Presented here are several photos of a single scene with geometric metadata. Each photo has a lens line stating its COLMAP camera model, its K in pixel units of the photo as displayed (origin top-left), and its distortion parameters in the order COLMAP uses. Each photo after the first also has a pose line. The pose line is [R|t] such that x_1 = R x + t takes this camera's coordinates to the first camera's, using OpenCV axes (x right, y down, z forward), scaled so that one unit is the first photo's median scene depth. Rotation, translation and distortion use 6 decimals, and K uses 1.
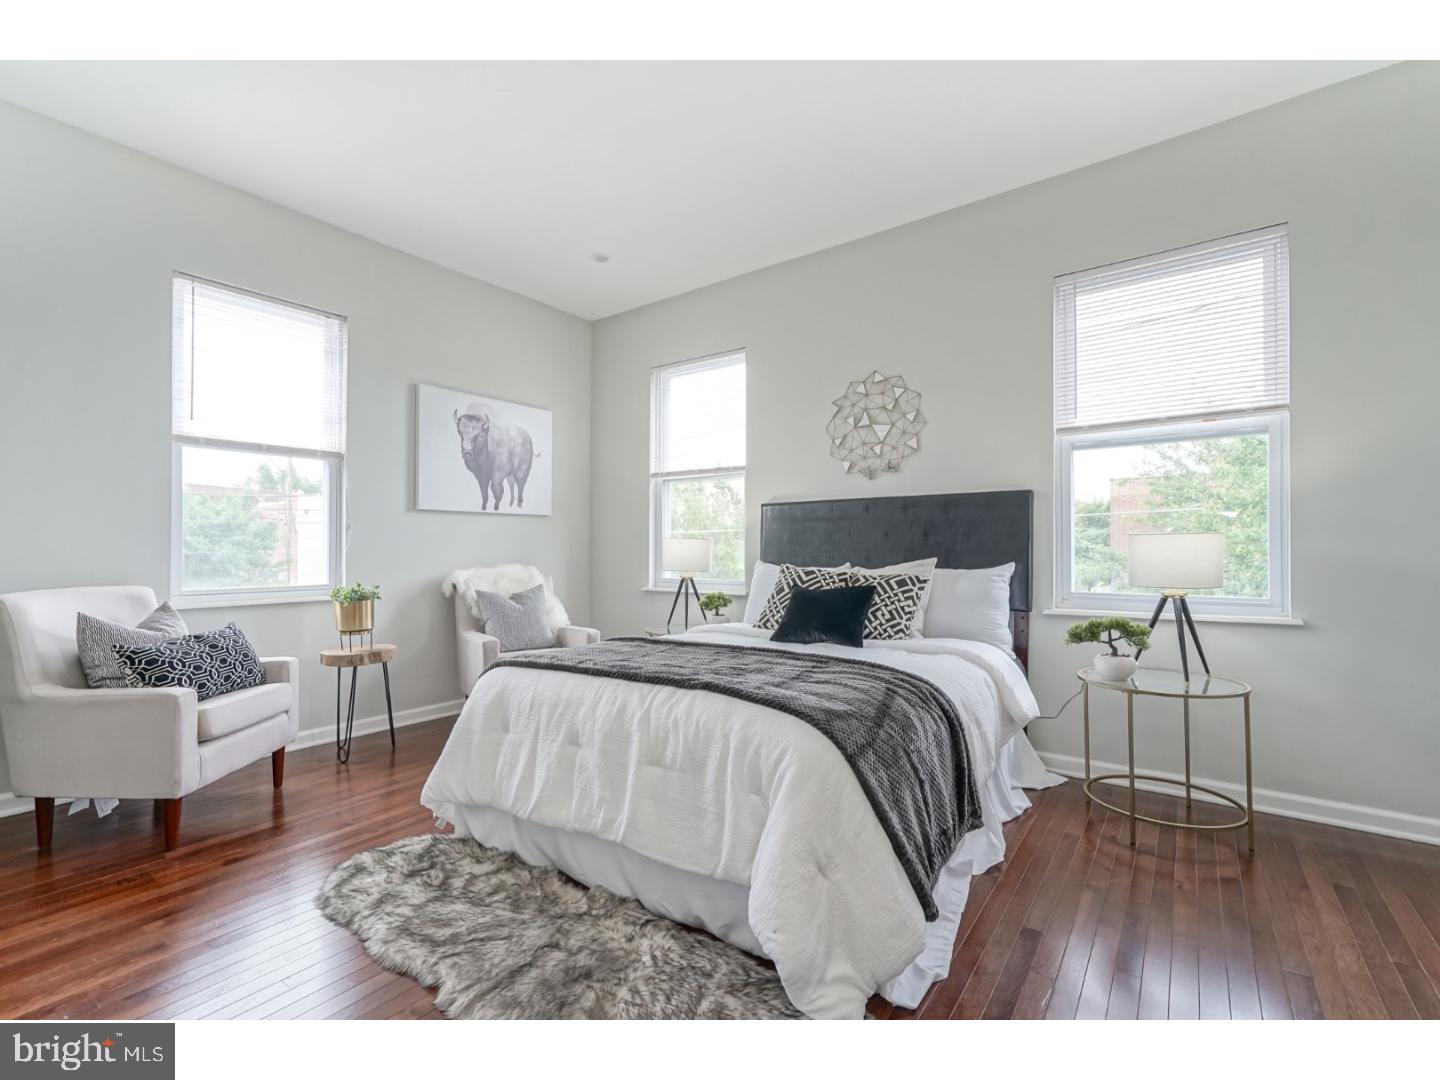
lens RADIAL K [[660.8, 0, 705.8], [0, 660.8, 537.3], [0, 0, 1]] dist [-0.009360, 0.004412]
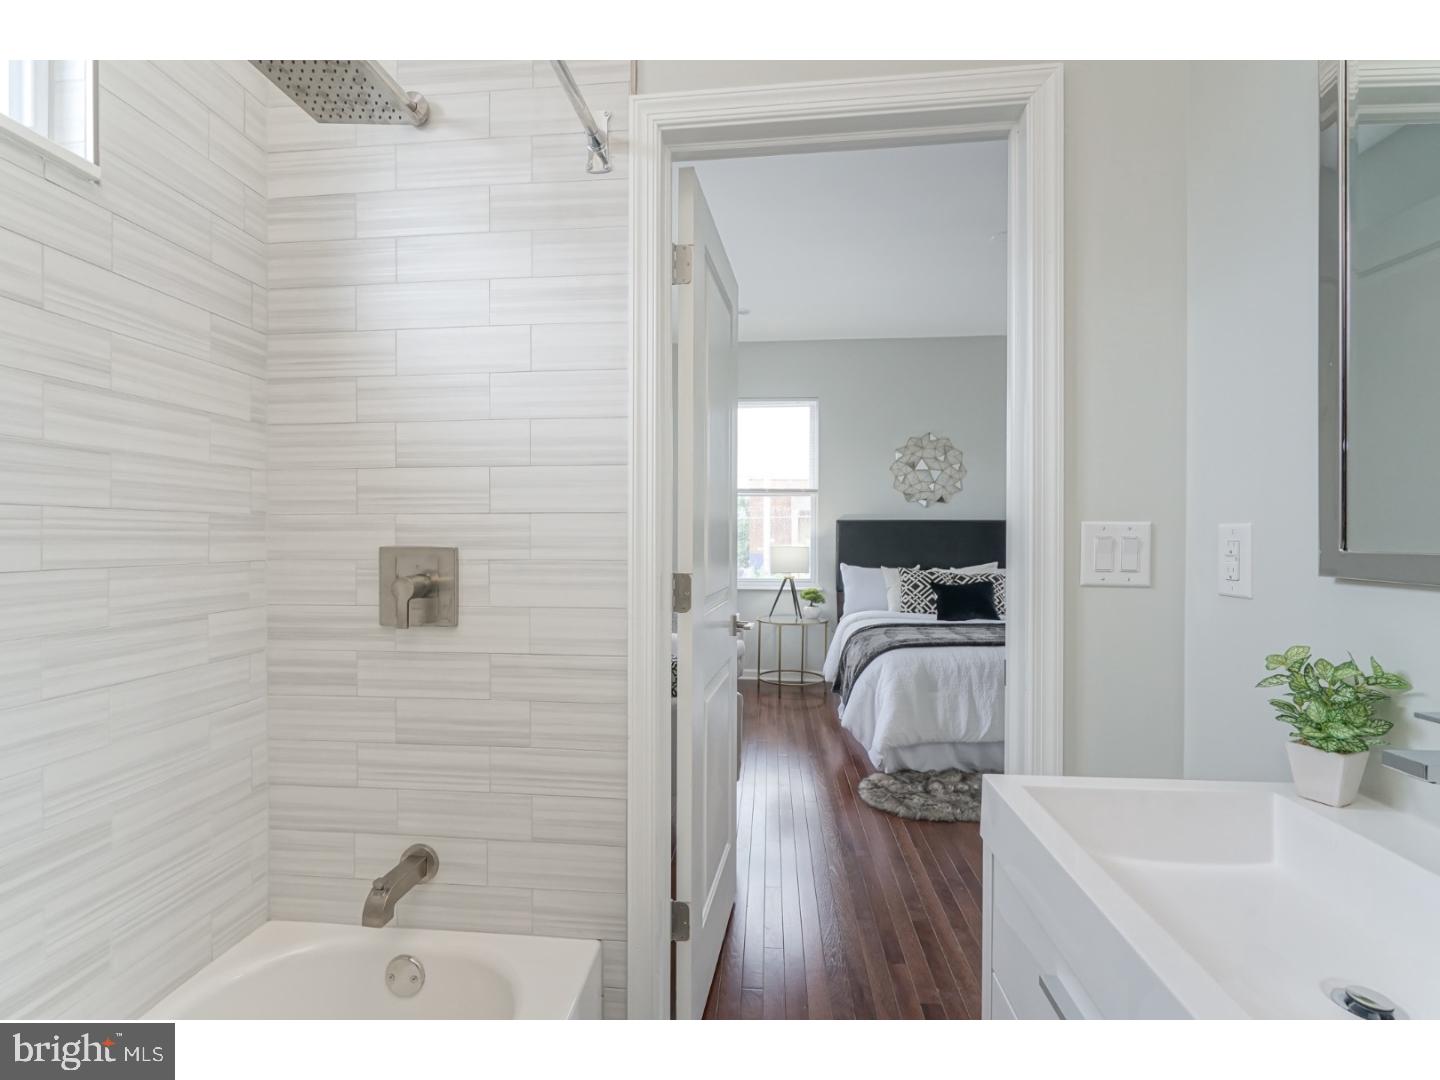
lens RADIAL K [[660.8, 0, 700.3], [0, 660.8, 544.3], [0, 0, 1]] dist [-0.009360, 0.004412]
pose [[0.852272, -0.003555, 0.523086, -0.940732], [-0.012679, 0.999543, 0.027452, -0.039792], [-0.522945, -0.030029, 0.851837, 0.021514]]
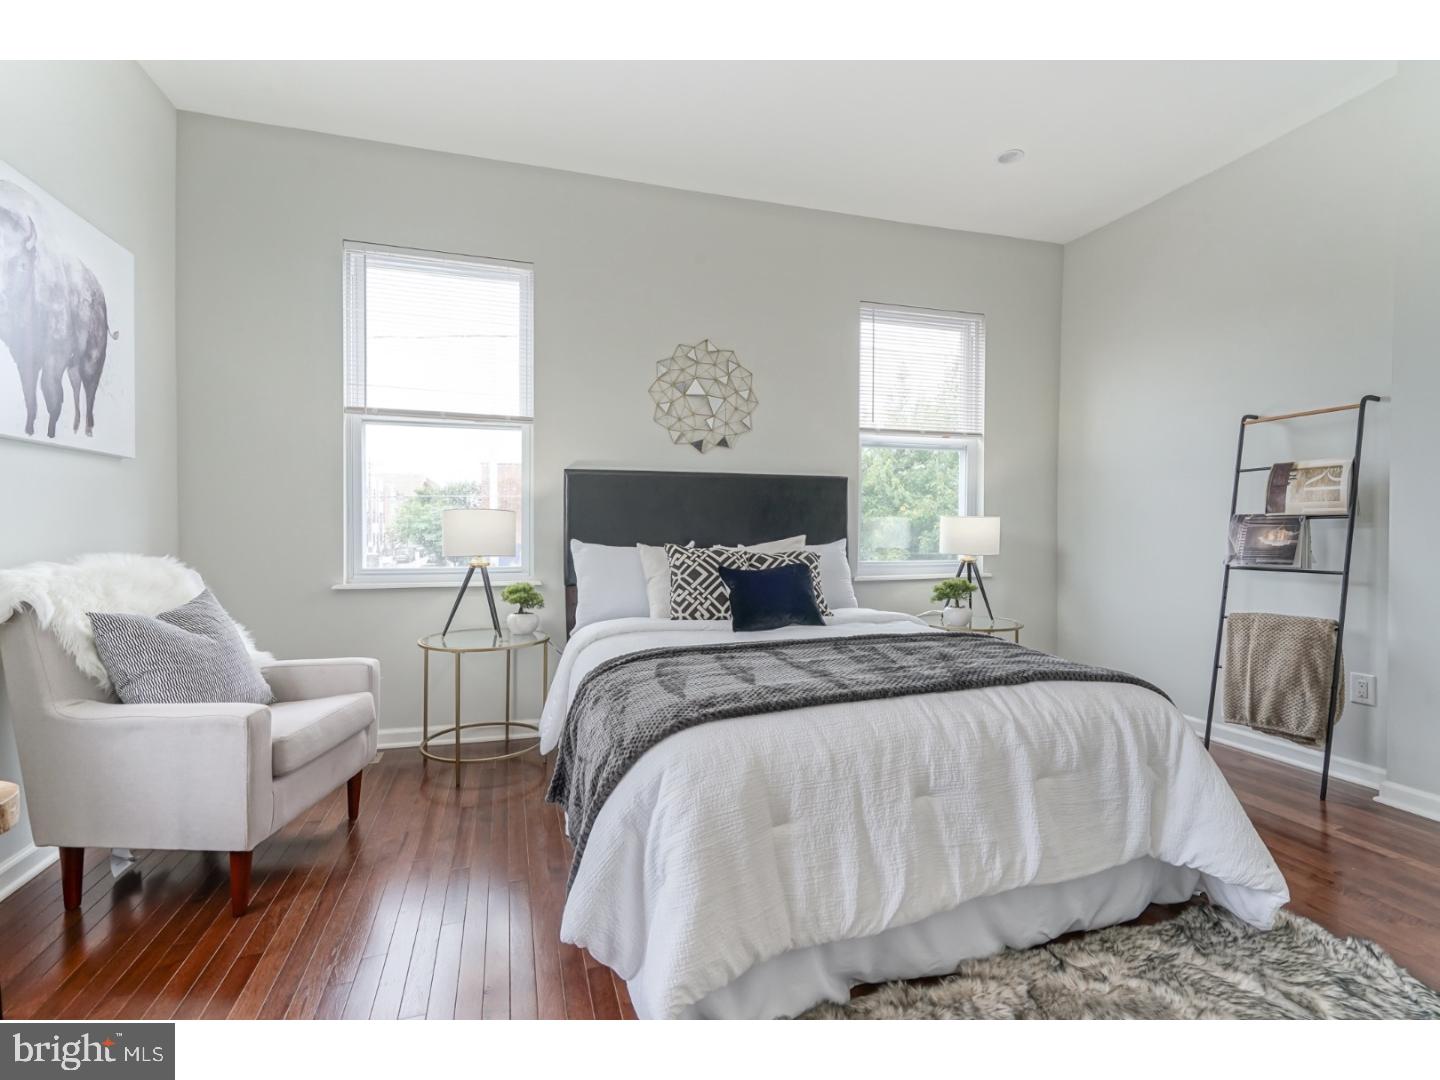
lens RADIAL K [[660.8, 0, 713.9], [0, 660.8, 534.6], [0, 0, 1]] dist [-0.009360, 0.004412]
pose [[0.574217, -0.005919, 0.818682, -0.523620], [-0.019917, 0.999577, 0.021197, 0.009318], [-0.818461, -0.028477, 0.573856, 0.441298]]
